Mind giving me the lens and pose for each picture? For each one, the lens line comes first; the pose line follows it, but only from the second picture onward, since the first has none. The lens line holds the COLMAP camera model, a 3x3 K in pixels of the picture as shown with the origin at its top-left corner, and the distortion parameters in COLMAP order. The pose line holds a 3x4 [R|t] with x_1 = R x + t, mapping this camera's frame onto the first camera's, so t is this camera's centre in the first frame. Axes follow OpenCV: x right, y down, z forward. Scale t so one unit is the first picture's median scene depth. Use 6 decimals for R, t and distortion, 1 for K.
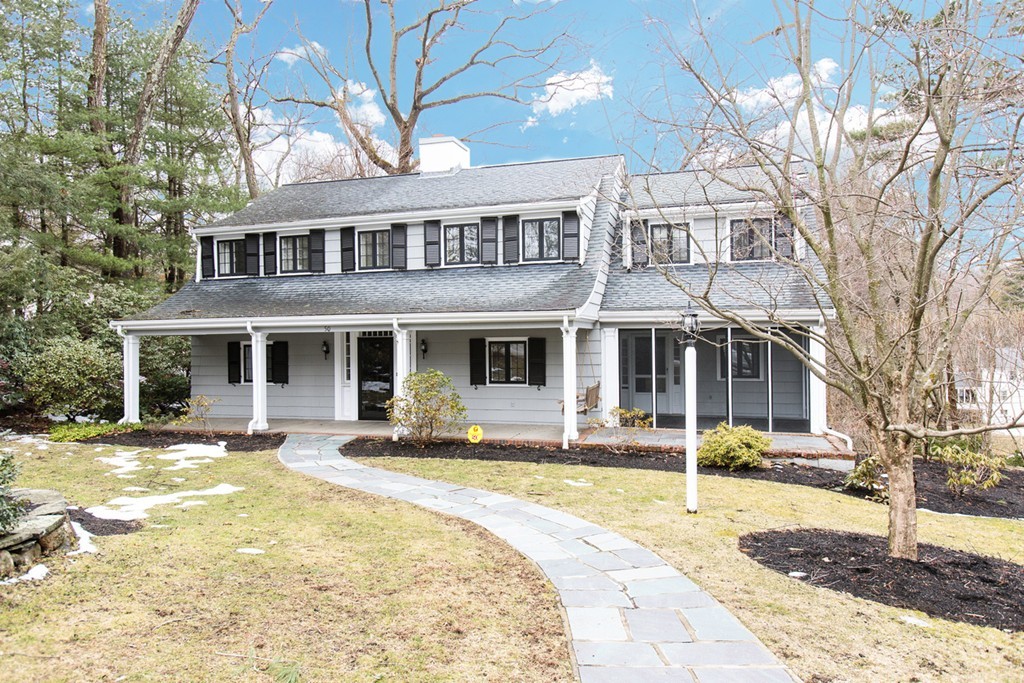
lens RADIAL K [[670.6, 0, 512.0], [0, 670.6, 341.5], [0, 0, 1]] dist [0.005900, -0.001666]
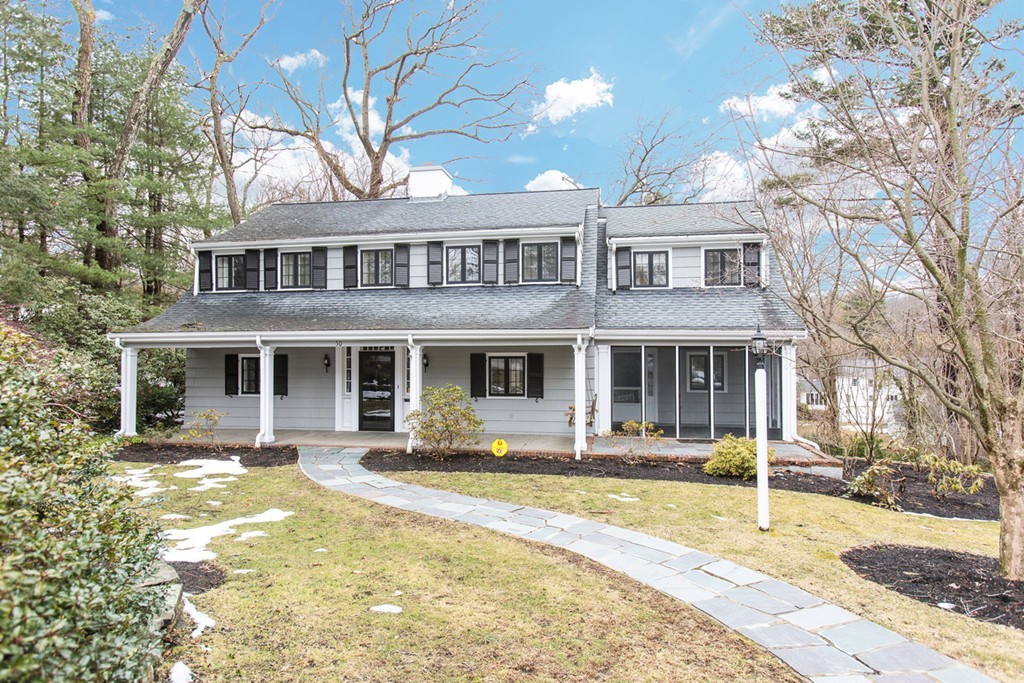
lens RADIAL K [[581.6, 0, 512.0], [0, 581.6, 341.5], [0, 0, 1]] dist [-0.002723, 0.001344]
pose [[0.992614, 0.009740, 0.120925, -0.111798], [-0.007677, 0.999817, -0.017520, -0.007822], [-0.121074, 0.016462, 0.992507, 0.078683]]
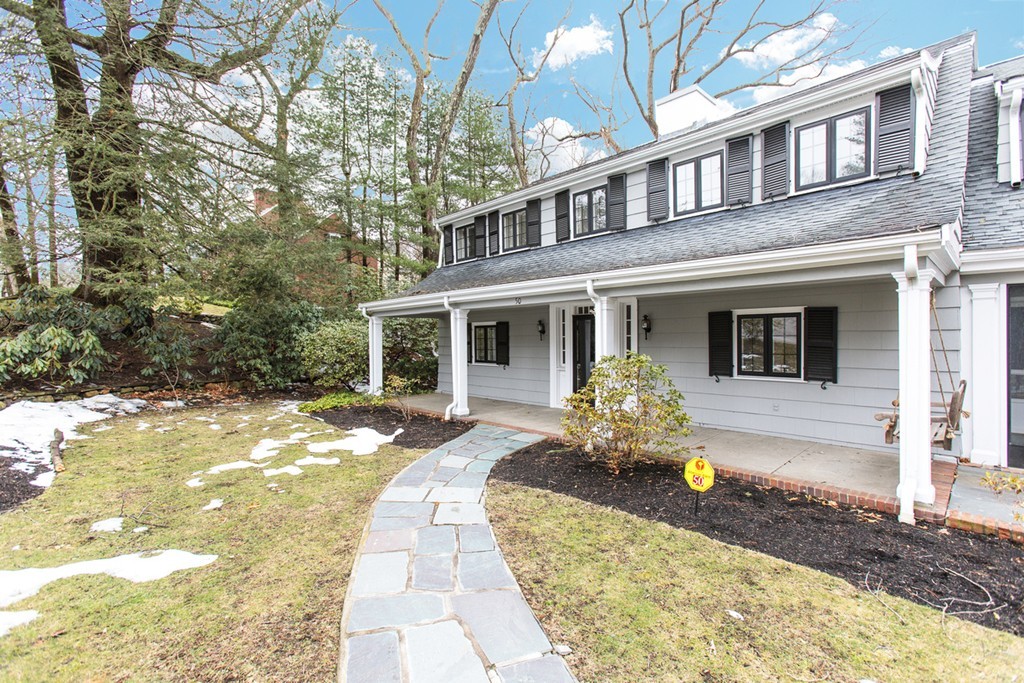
lens RADIAL K [[463.7, 0, 505.1], [0, 463.7, 341.1], [0, 0, 1]] dist [-0.015512, 0.012881]
pose [[0.867933, 0.007496, -0.496625, -0.005486], [-0.000384, 0.999896, 0.014422, 0.020668], [0.496681, -0.012327, 0.867846, 0.463702]]
